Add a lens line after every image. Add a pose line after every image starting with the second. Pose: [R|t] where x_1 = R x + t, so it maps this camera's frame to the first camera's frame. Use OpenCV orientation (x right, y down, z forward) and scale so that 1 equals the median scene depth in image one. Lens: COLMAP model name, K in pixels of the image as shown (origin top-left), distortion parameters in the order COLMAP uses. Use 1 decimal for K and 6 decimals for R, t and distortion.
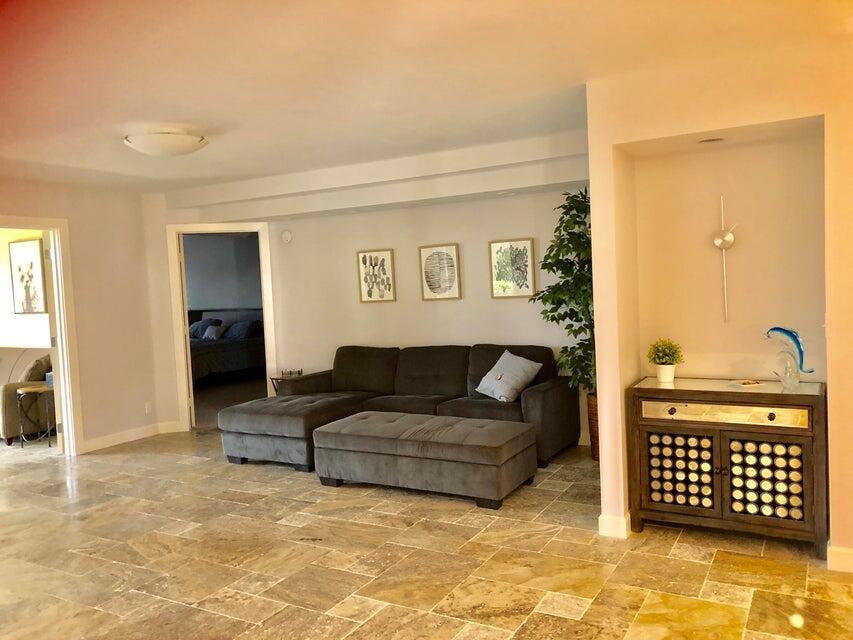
lens RADIAL K [[695.5, 0, 426.5], [0, 695.5, 320.0], [0, 0, 1]] dist [0.017069, 0.000306]
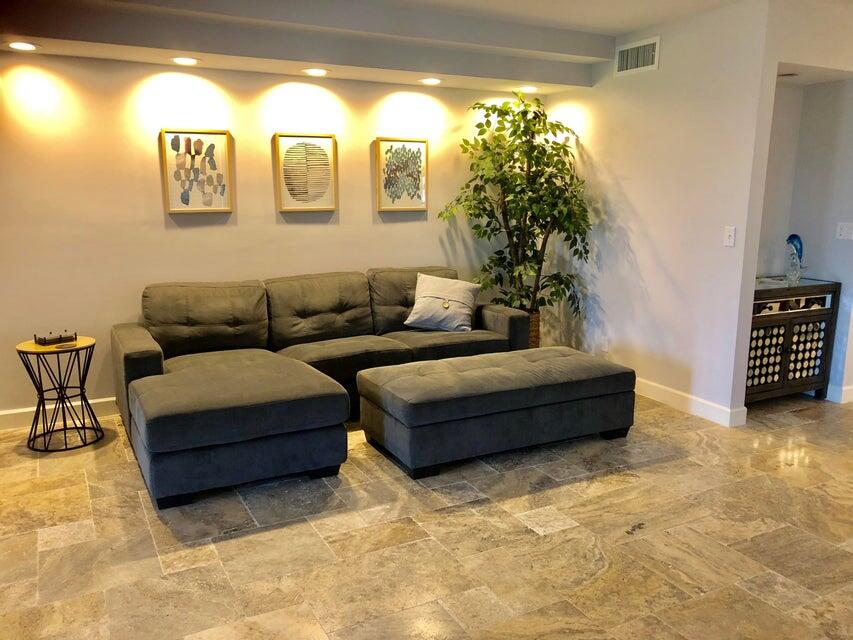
lens RADIAL K [[695.5, 0, 426.5], [0, 695.5, 320.0], [0, 0, 1]] dist [0.017069, 0.000306]
pose [[0.528982, -0.107770, 0.841762, -0.581938], [0.016621, 0.993029, 0.116692, 0.002323], [-0.848470, -0.047737, 0.527086, 0.531118]]
